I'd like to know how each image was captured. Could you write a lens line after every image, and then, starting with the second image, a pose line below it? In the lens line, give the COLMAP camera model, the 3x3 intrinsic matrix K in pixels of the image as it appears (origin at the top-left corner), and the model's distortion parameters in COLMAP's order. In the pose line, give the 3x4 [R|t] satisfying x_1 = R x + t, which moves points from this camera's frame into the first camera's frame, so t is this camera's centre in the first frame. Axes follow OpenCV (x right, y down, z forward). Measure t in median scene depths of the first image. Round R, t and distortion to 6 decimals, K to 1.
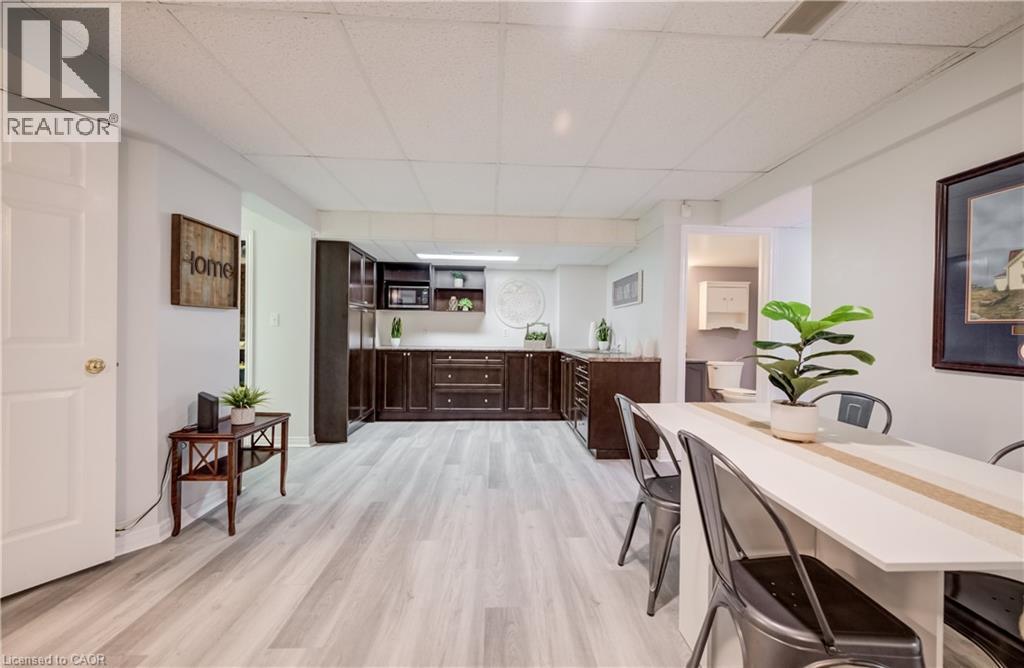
lens RADIAL K [[407.3, 0, 518.4], [0, 407.3, 331.4], [0, 0, 1]] dist [-0.000059, 0.000058]
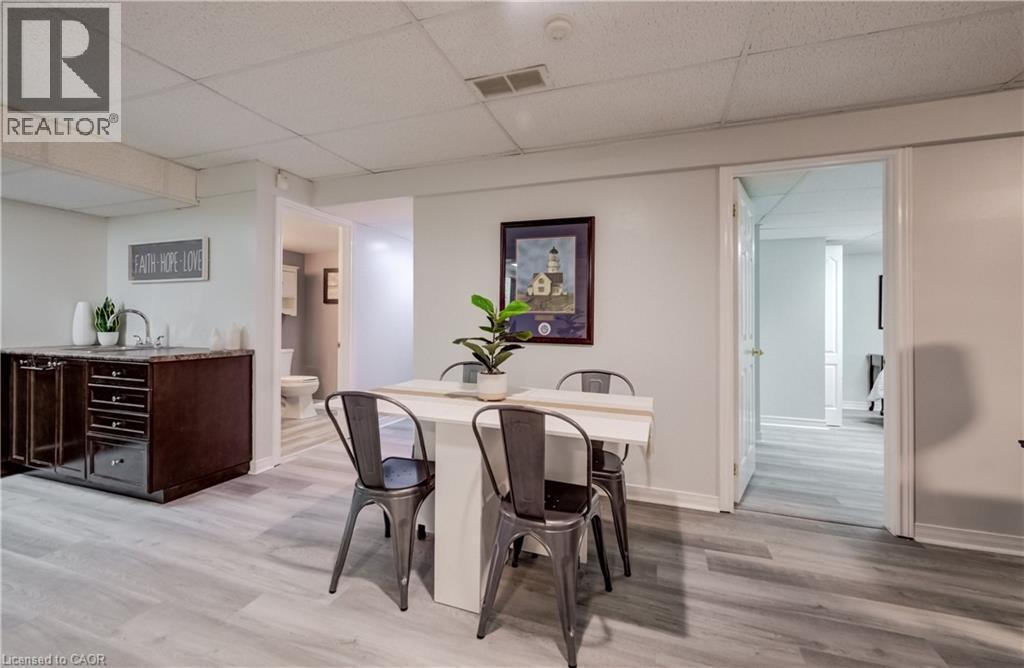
lens RADIAL K [[418.2, 0, 514.0], [0, 418.2, 317.8], [0, 0, 1]] dist [0.000647, 0.000098]
pose [[0.359062, -0.002621, 0.933310, -0.258160], [-0.001315, 0.999994, 0.003314, -0.002935], [-0.933313, -0.002417, 0.359056, 0.199592]]
